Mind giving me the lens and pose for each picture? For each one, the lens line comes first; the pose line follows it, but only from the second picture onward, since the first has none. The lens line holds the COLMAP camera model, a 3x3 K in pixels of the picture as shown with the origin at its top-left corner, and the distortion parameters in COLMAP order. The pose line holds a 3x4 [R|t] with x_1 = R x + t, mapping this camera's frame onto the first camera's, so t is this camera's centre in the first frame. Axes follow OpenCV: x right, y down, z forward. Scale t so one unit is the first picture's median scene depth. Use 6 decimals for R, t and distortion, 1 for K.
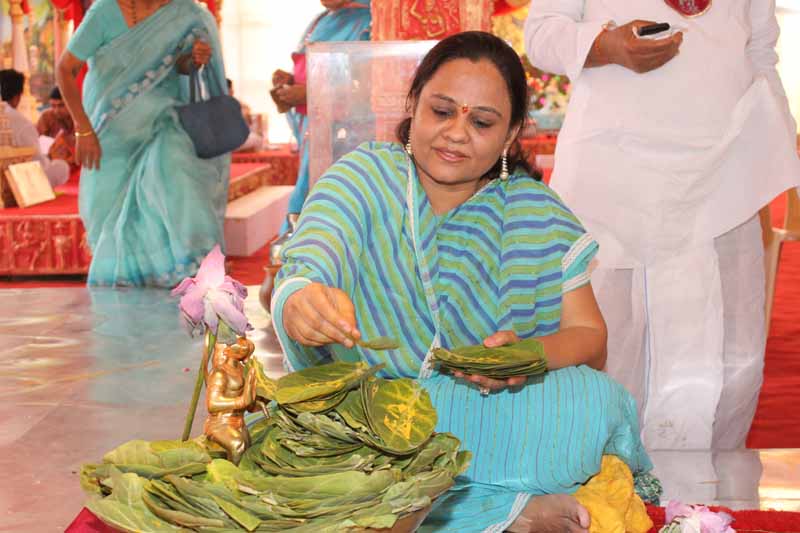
lens RADIAL K [[1263.0, 0, 401.6], [0, 1263.0, 268.3], [0, 0, 1]] dist [-0.040406, 0.000000]
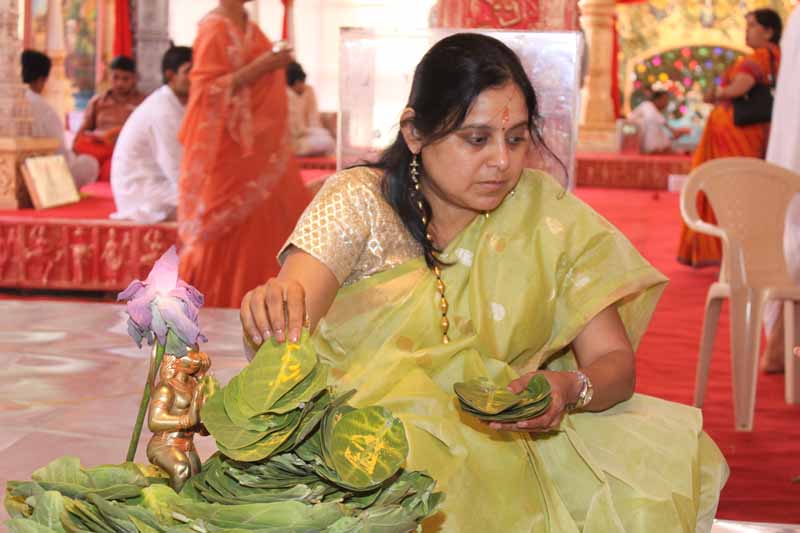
lens RADIAL K [[1547.0, 0, 399.2], [0, 1547.0, 265.3], [0, 0, 1]] dist [0.006703, 0.000000]
pose [[0.995788, 0.046081, -0.079268, 0.100987], [-0.048182, 0.998531, -0.024800, 0.014747], [0.078009, 0.028515, 0.996545, -0.083432]]
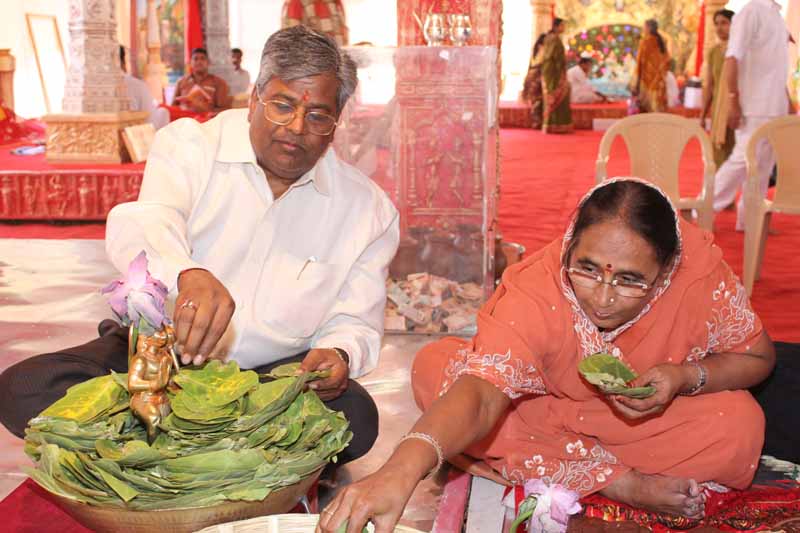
lens RADIAL K [[1077.0, 0, 406.1], [0, 1077.0, 268.6], [0, 0, 1]] dist [-0.081671, 0.000000]
pose [[0.995745, 0.028358, -0.087682, 0.186175], [-0.022965, 0.997818, 0.061907, -0.068697], [0.089246, -0.059630, 0.994223, 0.020463]]
